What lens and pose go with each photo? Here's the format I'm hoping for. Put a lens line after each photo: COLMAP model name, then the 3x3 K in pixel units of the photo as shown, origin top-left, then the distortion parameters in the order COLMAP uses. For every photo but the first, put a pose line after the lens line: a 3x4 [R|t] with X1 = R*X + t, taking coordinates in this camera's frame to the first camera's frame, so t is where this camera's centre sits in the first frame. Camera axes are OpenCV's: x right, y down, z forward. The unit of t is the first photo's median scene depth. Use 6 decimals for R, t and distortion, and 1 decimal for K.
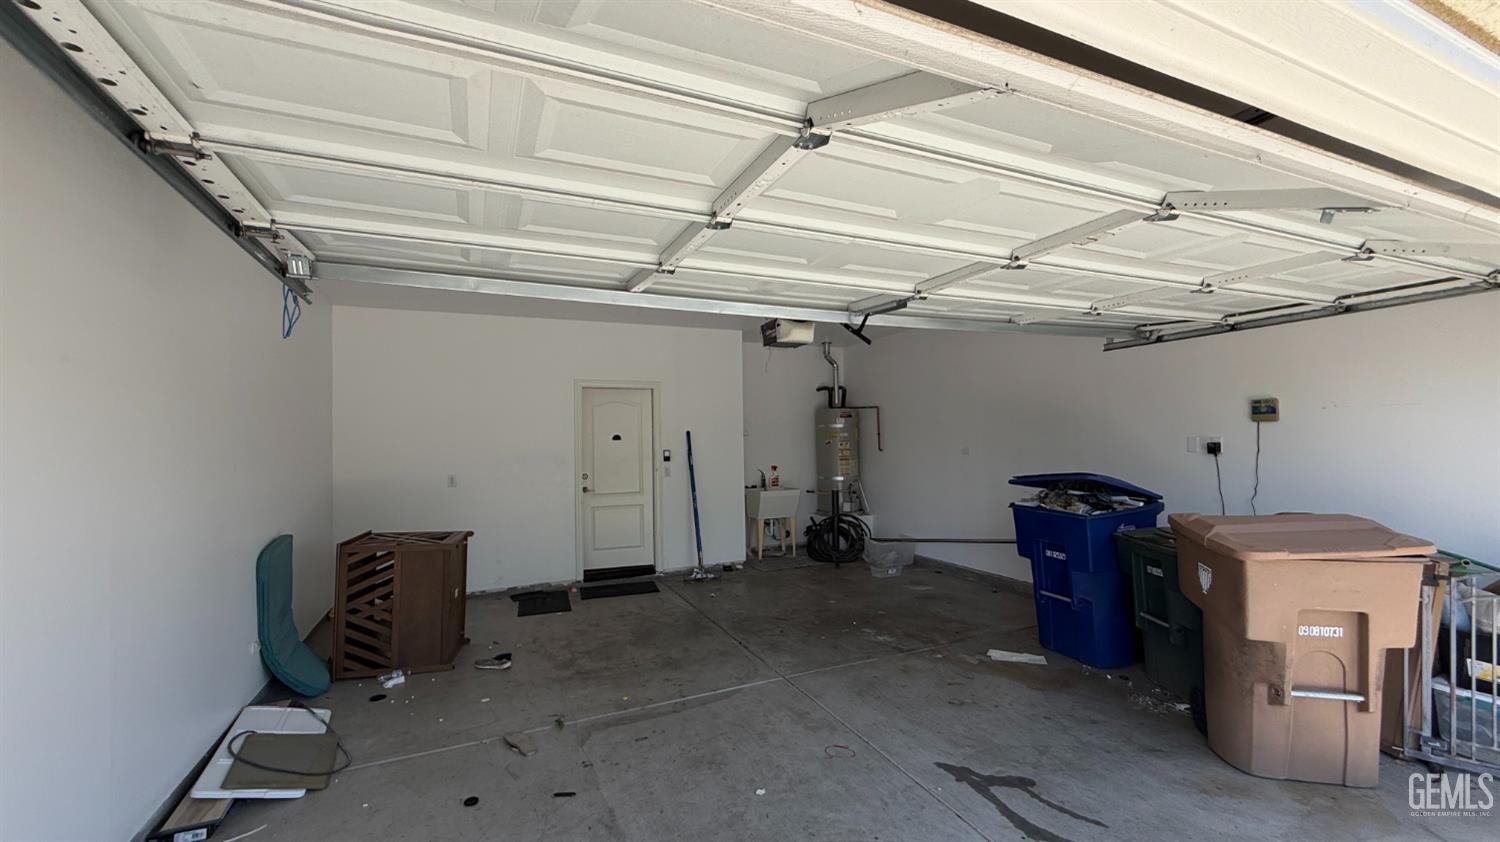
lens RADIAL K [[597.0, 0, 747.9], [0, 597.0, 425.0], [0, 0, 1]] dist [0.000837, -0.000251]
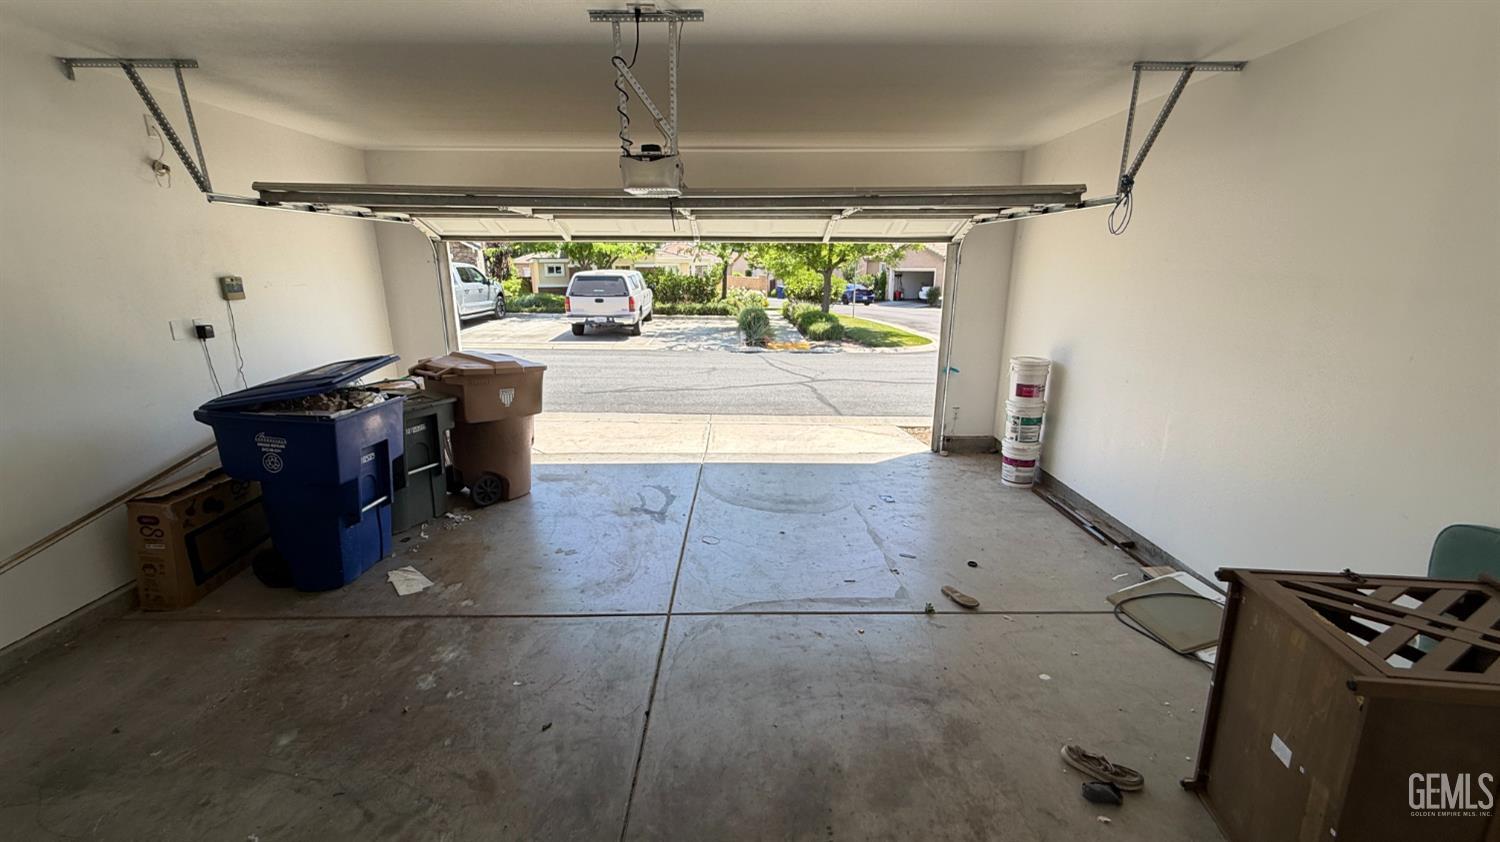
lens RADIAL K [[597.0, 0, 747.9], [0, 597.0, 425.0], [0, 0, 1]] dist [0.000837, -0.000251]
pose [[-0.913776, -0.082672, 0.397718, -0.329570], [0.011733, 0.973292, 0.229271, -0.020677], [-0.406050, 0.214168, -0.888401, 1.560106]]
